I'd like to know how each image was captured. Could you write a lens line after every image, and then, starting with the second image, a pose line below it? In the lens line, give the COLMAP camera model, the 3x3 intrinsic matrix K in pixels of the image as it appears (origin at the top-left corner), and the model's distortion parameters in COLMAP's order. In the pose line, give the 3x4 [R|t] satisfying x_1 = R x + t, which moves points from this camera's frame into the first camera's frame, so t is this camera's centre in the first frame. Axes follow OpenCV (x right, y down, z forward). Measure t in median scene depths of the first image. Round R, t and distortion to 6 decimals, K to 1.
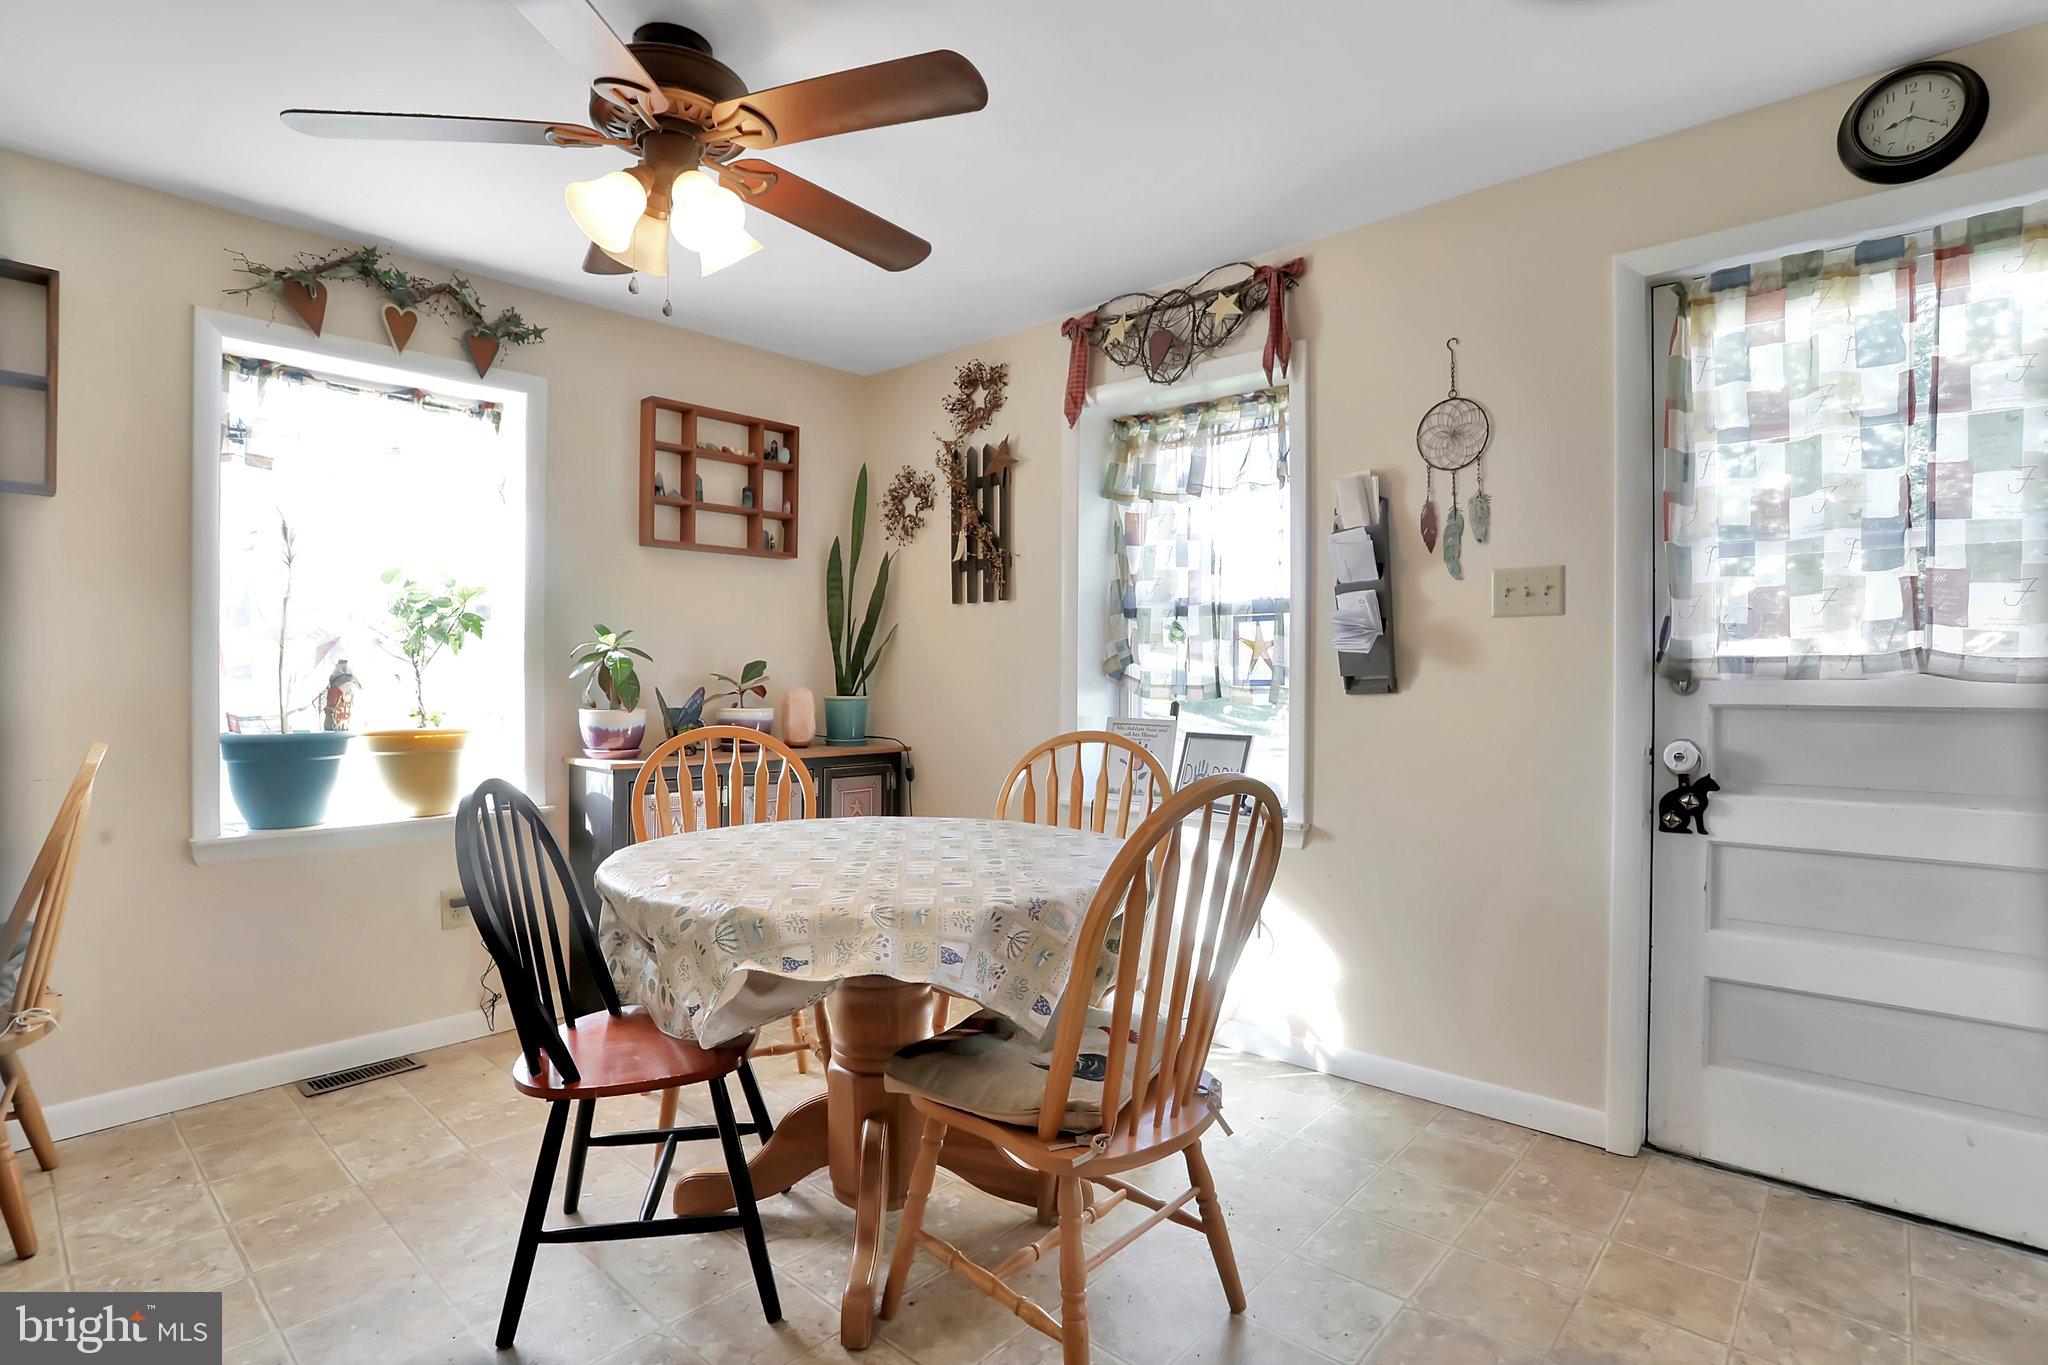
lens RADIAL K [[1003.1, 0, 1029.6], [0, 1003.1, 665.5], [0, 0, 1]] dist [-0.079420, 0.034317]
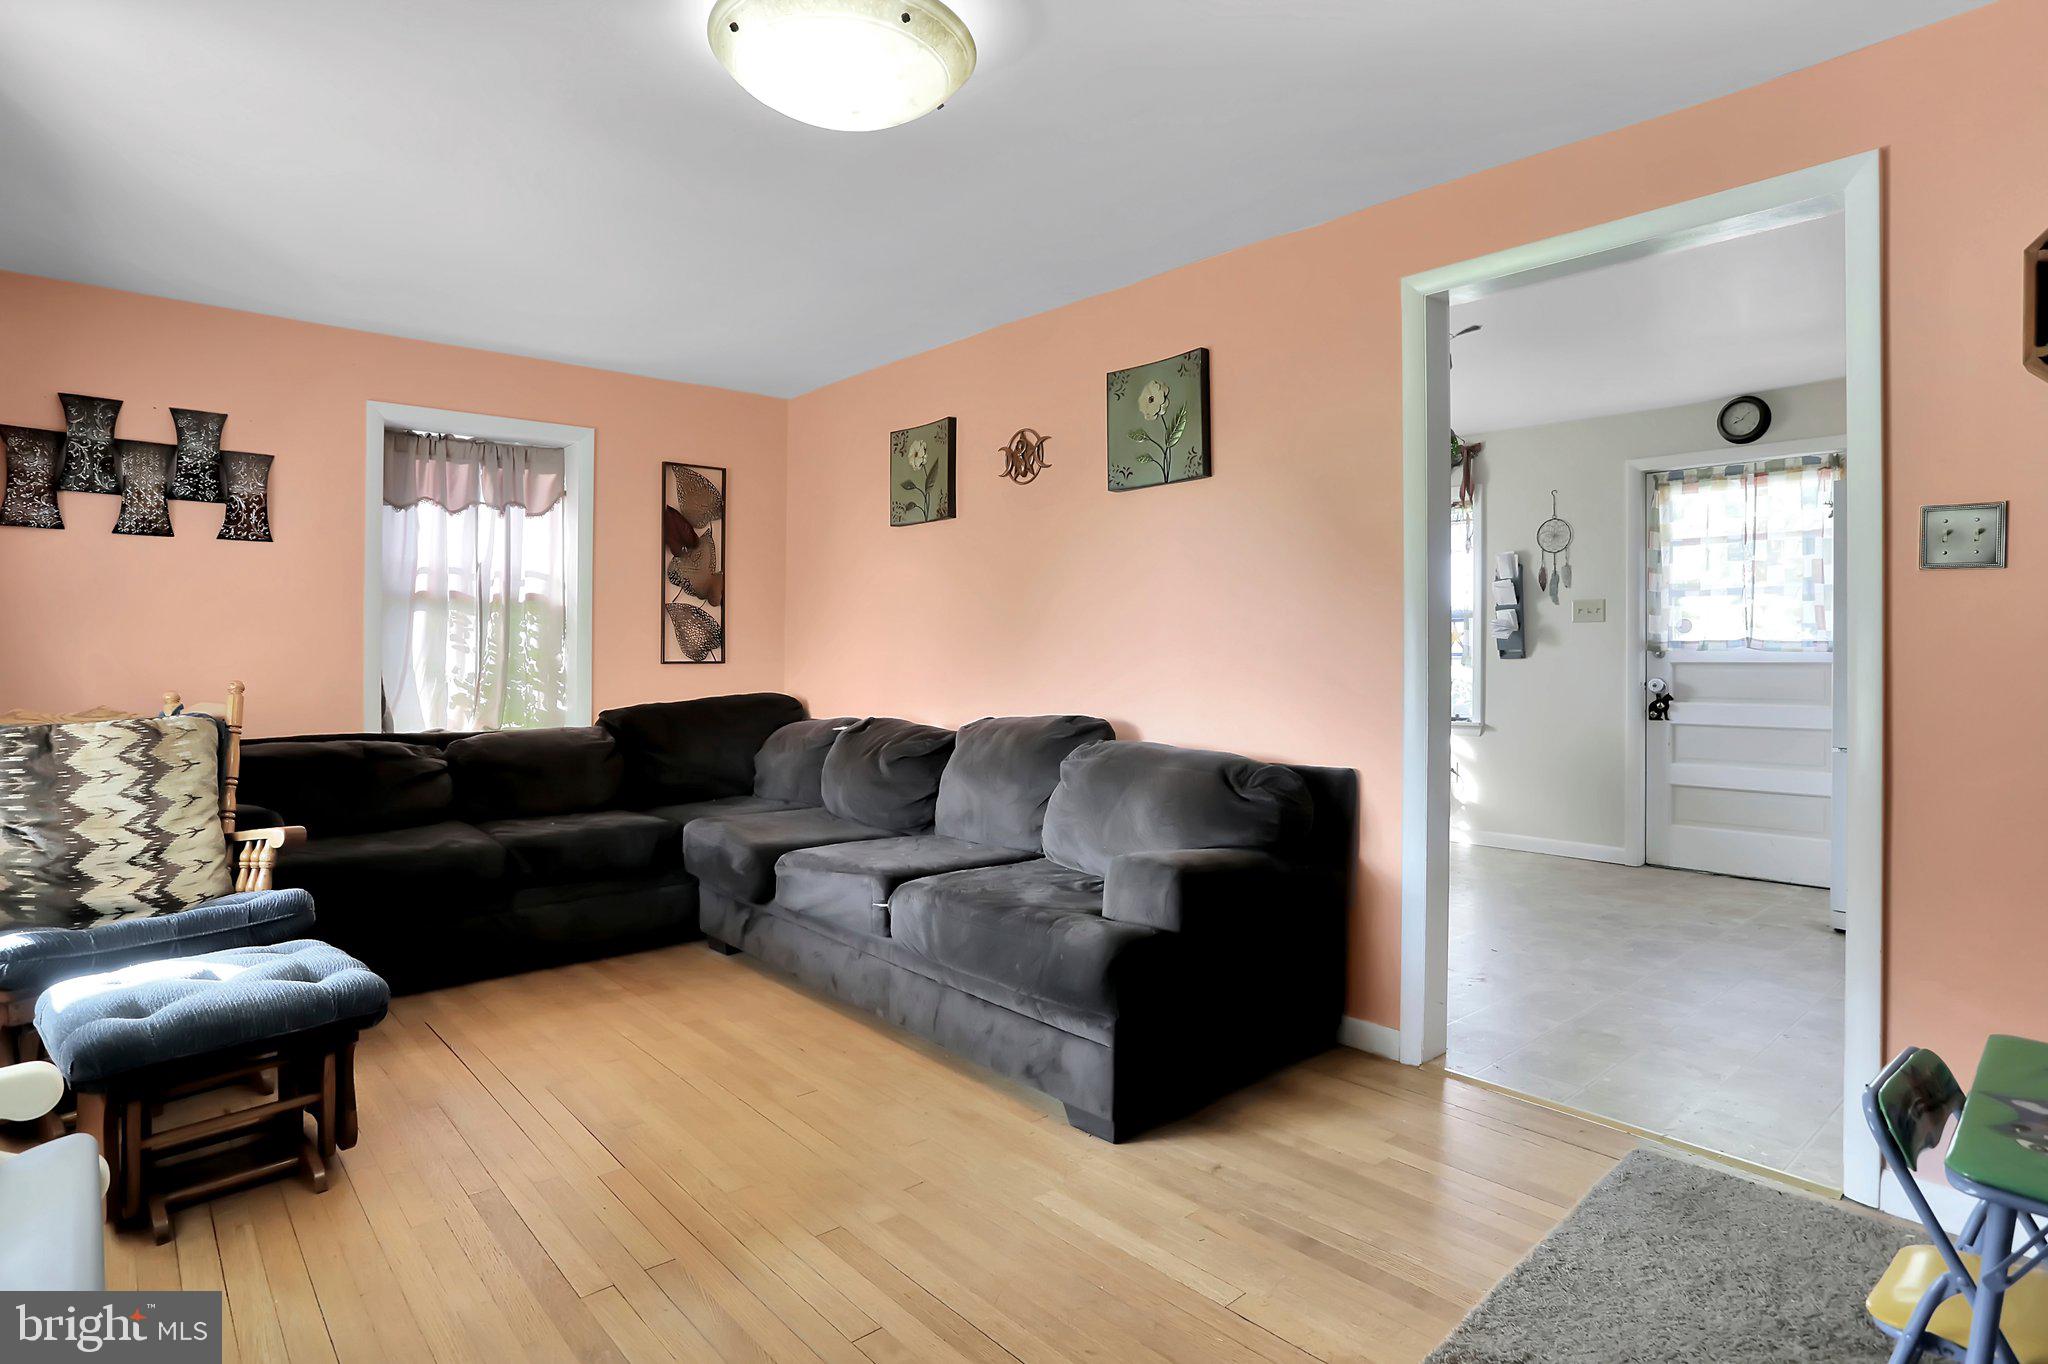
lens RADIAL K [[1109.3, 0, 1027.8], [0, 1109.3, 653.2], [0, 0, 1]] dist [-0.022512, -0.000068]
pose [[0.992607, -0.003880, -0.121309, -0.458882], [0.004699, 0.999968, 0.006464, -0.004091], [0.121280, -0.006986, 0.992594, -1.685091]]
